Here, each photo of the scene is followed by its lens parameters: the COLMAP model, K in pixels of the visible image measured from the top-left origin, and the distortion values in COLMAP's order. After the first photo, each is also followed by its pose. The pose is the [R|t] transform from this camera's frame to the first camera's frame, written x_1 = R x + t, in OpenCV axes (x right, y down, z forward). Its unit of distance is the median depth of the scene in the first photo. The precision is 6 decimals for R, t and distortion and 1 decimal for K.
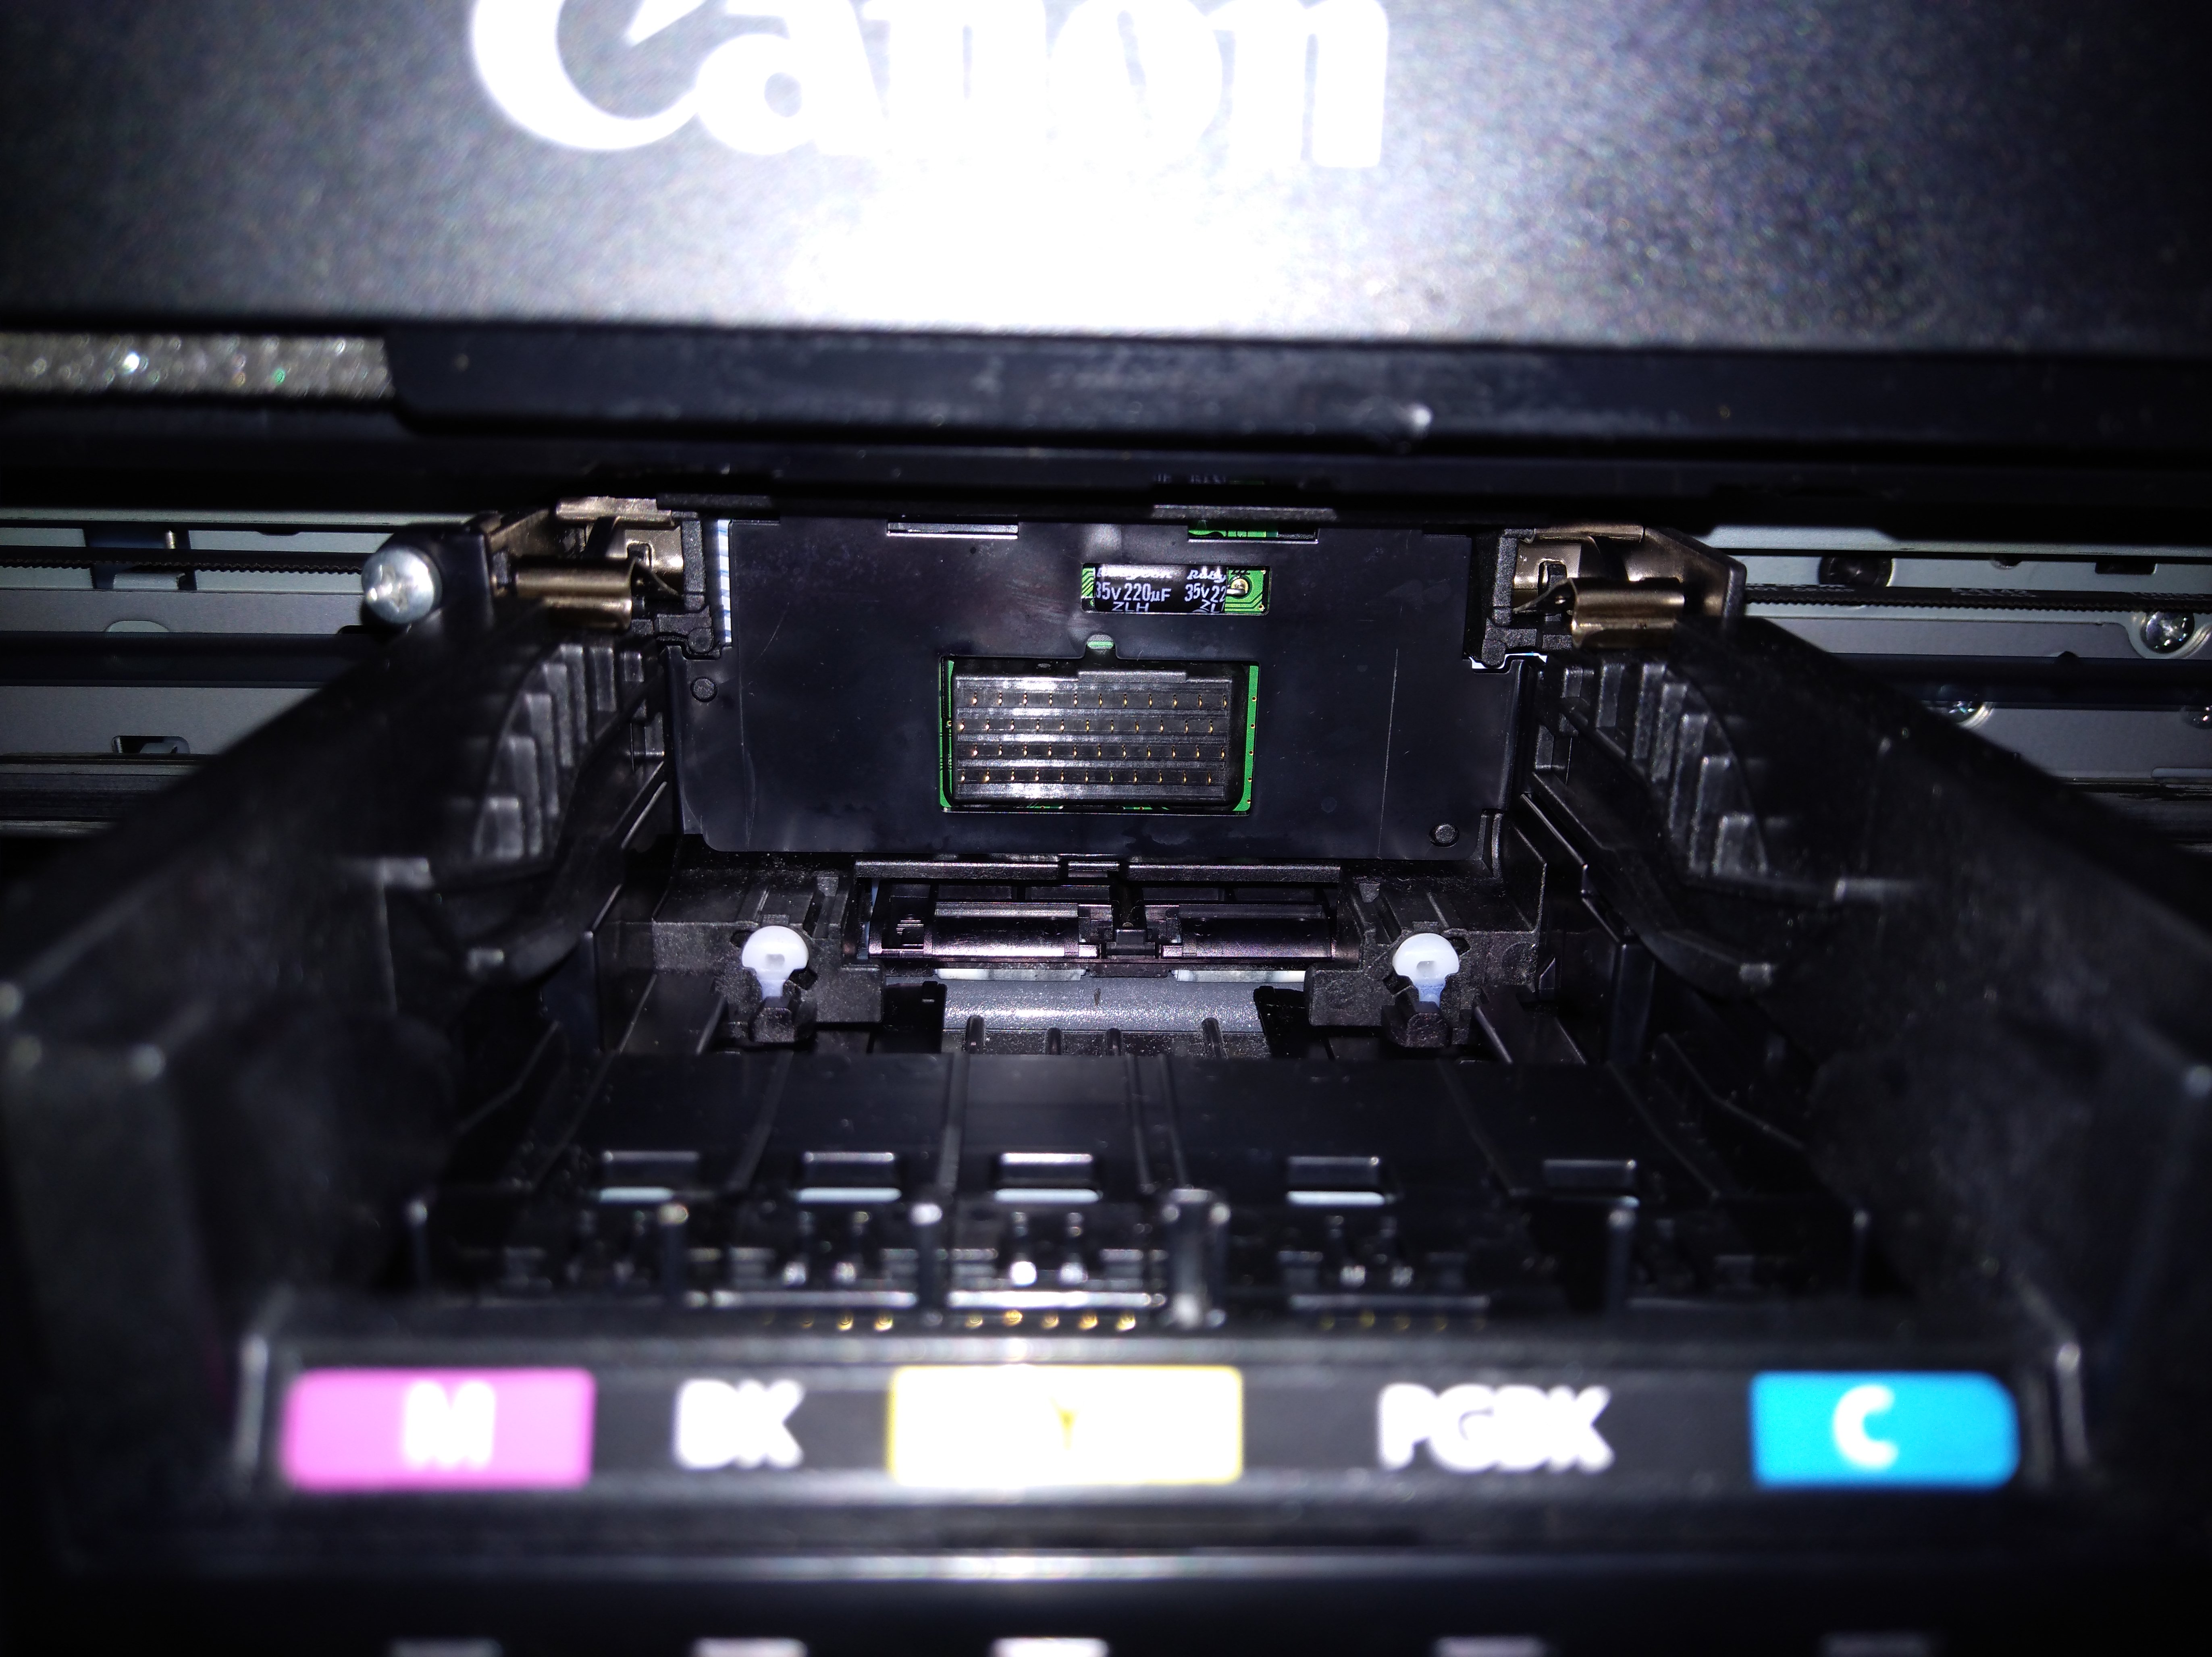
lens RADIAL K [[1813.8, 0, 1089.3], [0, 1813.8, 813.7], [0, 0, 1]] dist [-0.027509, -0.061858]
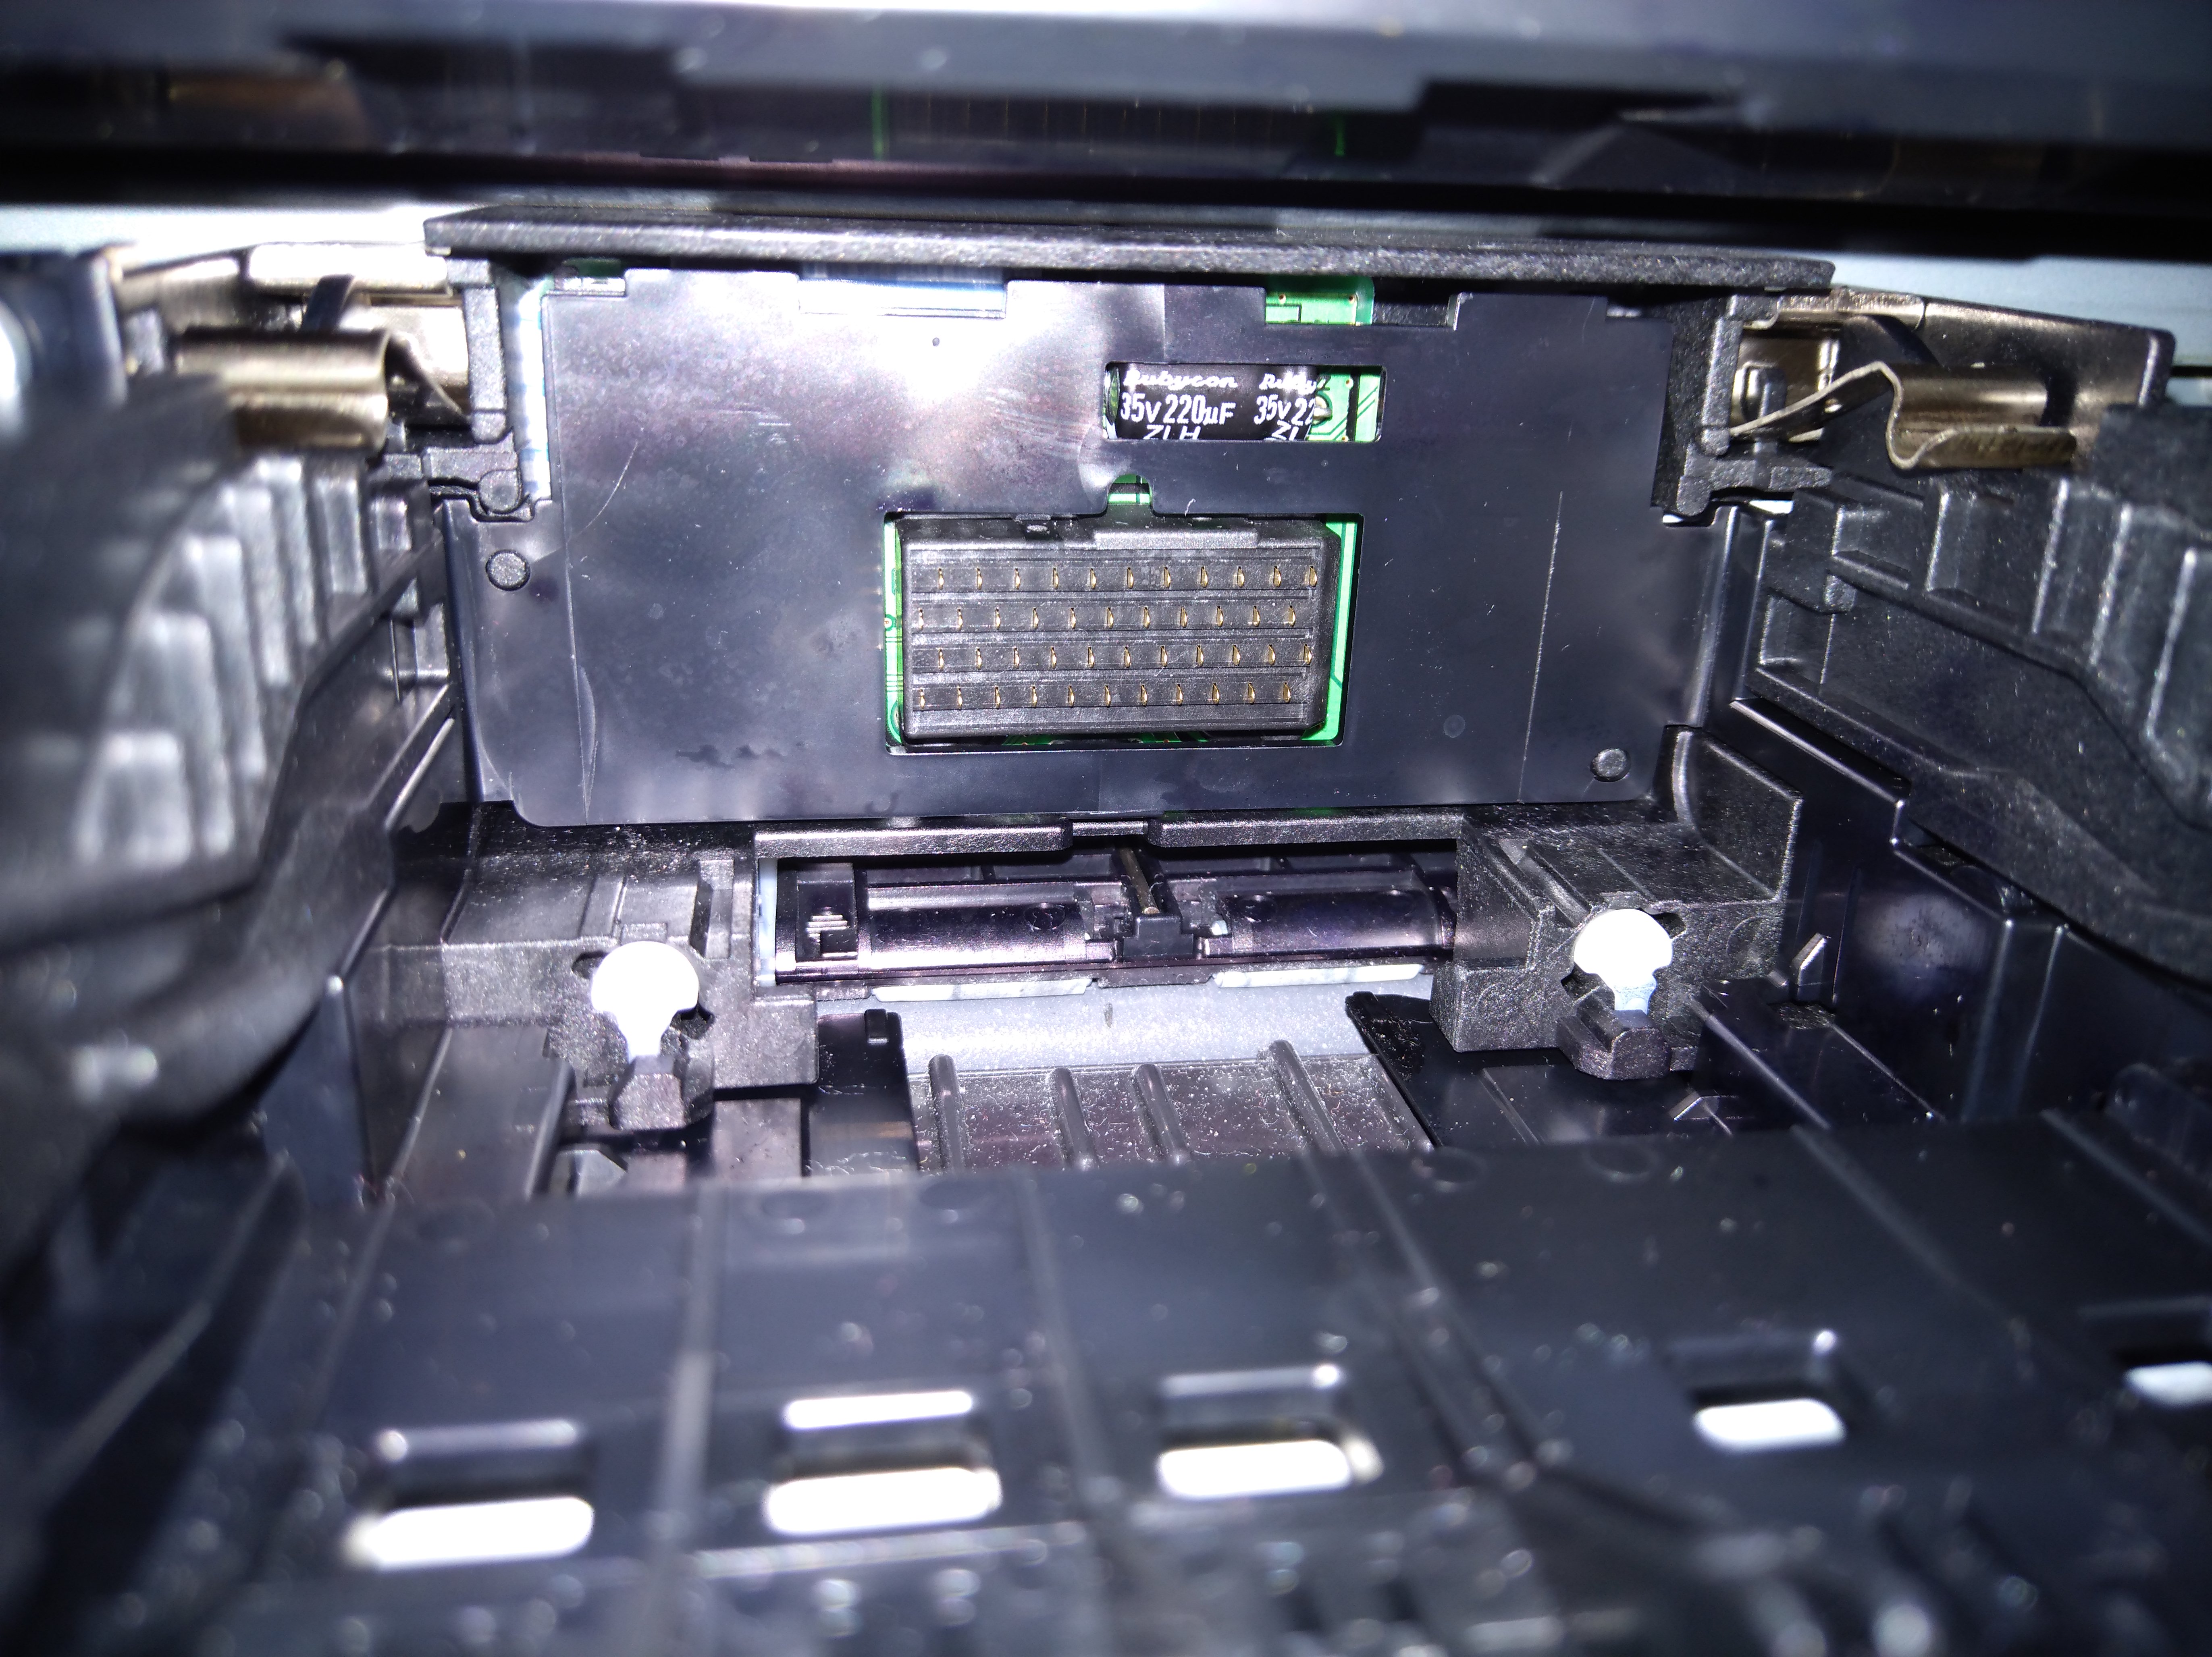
lens RADIAL K [[1813.8, 0, 1116.6], [0, 1813.8, 830.2], [0, 0, 1]] dist [-0.027509, -0.061858]
pose [[0.989894, -0.036439, 0.137049, -0.093939], [0.031588, 0.998801, 0.037410, 0.004853], [-0.138248, -0.032703, 0.989858, 0.351516]]
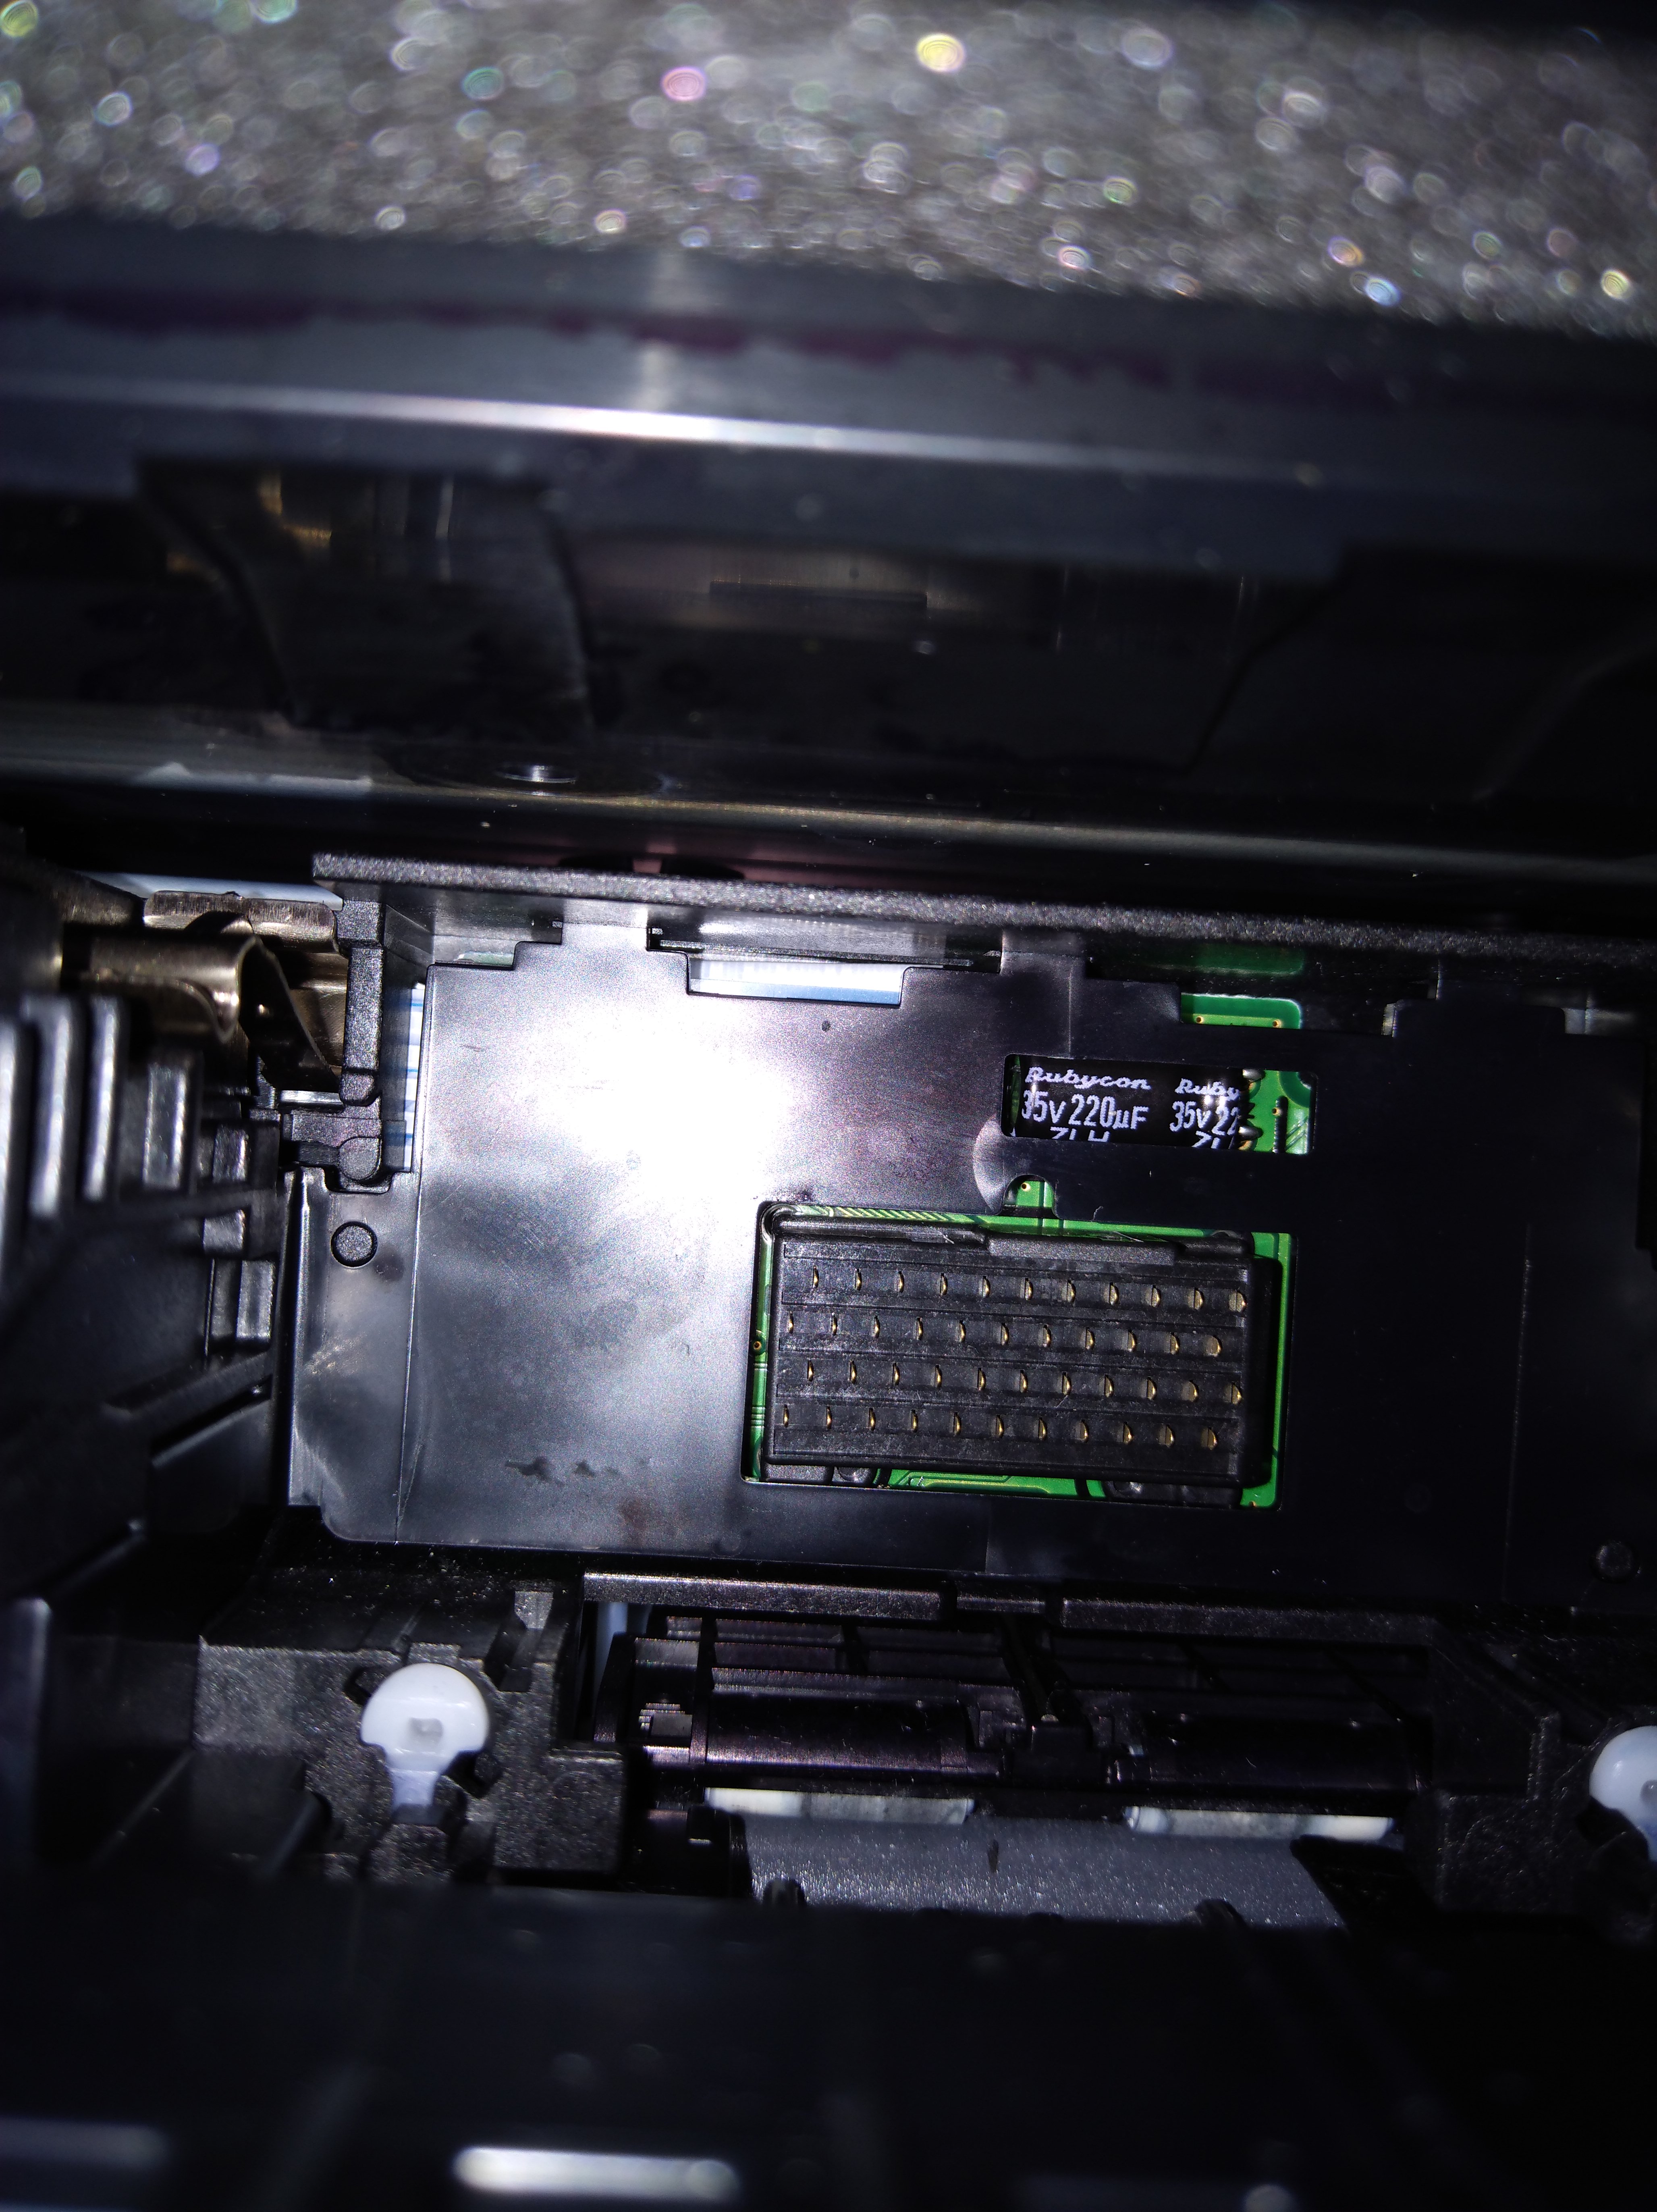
lens RADIAL K [[1813.8, 0, 781.1], [0, 1813.8, 1015.6], [0, 0, 1]] dist [-0.027509, -0.061858]
pose [[0.999207, 0.038612, -0.009688, -0.072562], [-0.039421, 0.925826, -0.375888, 0.079157], [-0.005545, 0.375972, 0.926614, 0.434289]]
